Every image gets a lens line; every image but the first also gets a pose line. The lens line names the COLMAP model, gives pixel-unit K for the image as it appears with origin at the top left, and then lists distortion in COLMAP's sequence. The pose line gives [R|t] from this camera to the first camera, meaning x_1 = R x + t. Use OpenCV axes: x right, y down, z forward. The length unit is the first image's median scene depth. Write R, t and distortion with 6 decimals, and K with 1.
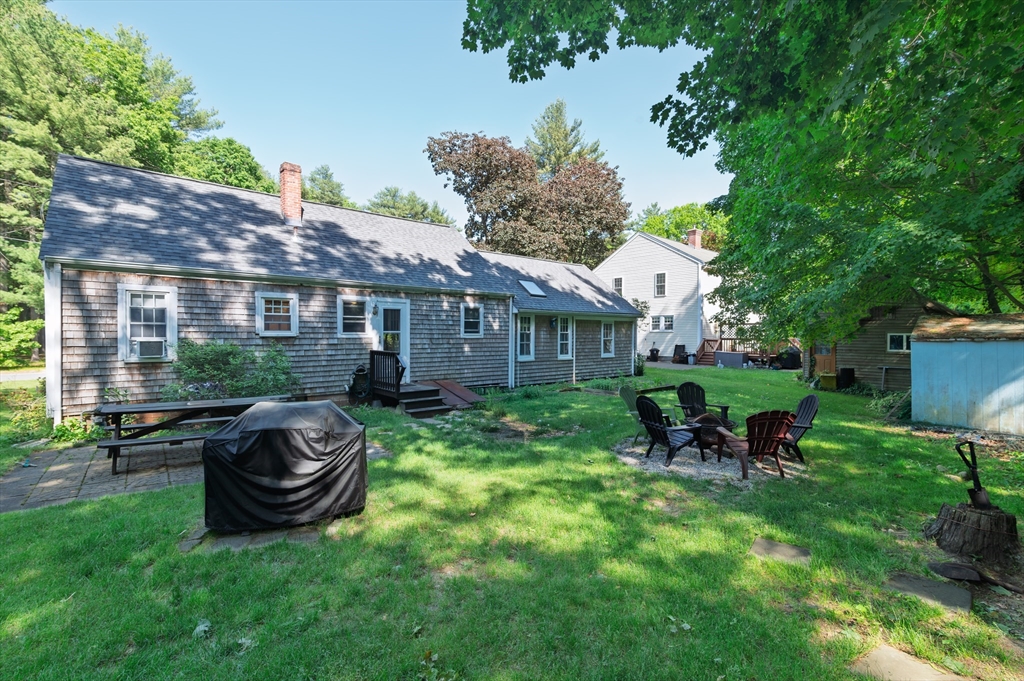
lens RADIAL K [[494.4, 0, 507.9], [0, 494.4, 342.6], [0, 0, 1]] dist [0.015334, 0.001582]
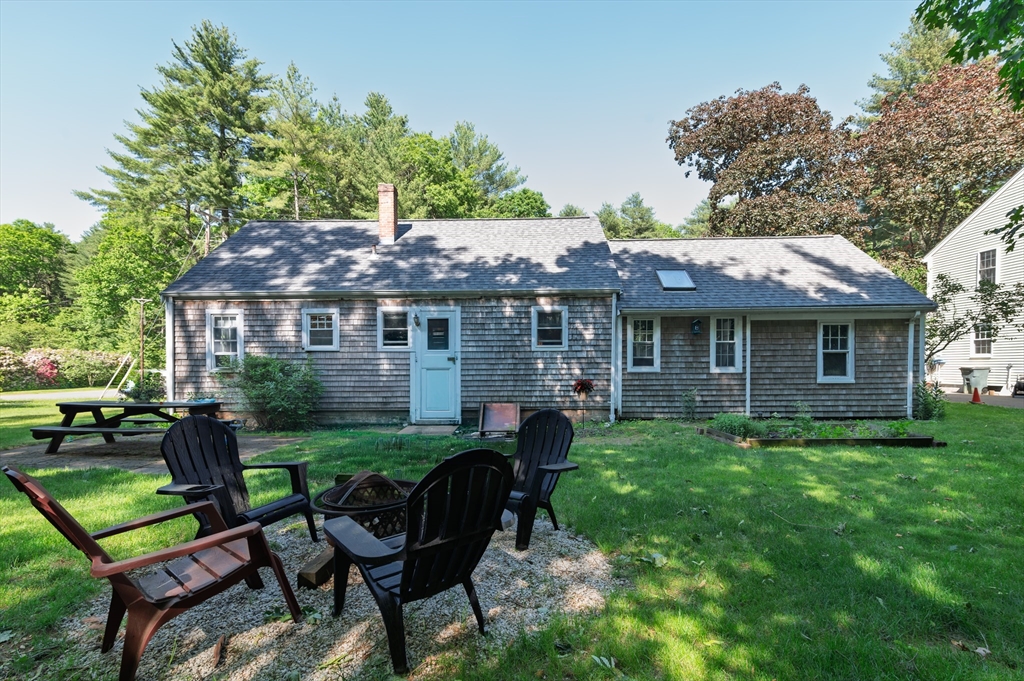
lens RADIAL K [[494.4, 0, 512.4], [0, 494.4, 376.7], [0, 0, 1]] dist [0.015334, 0.001582]
pose [[0.729439, 0.001275, -0.684045, 0.484310], [-0.004772, 0.999983, -0.003225, 0.039091], [0.684029, 0.005616, 0.729433, 0.468014]]
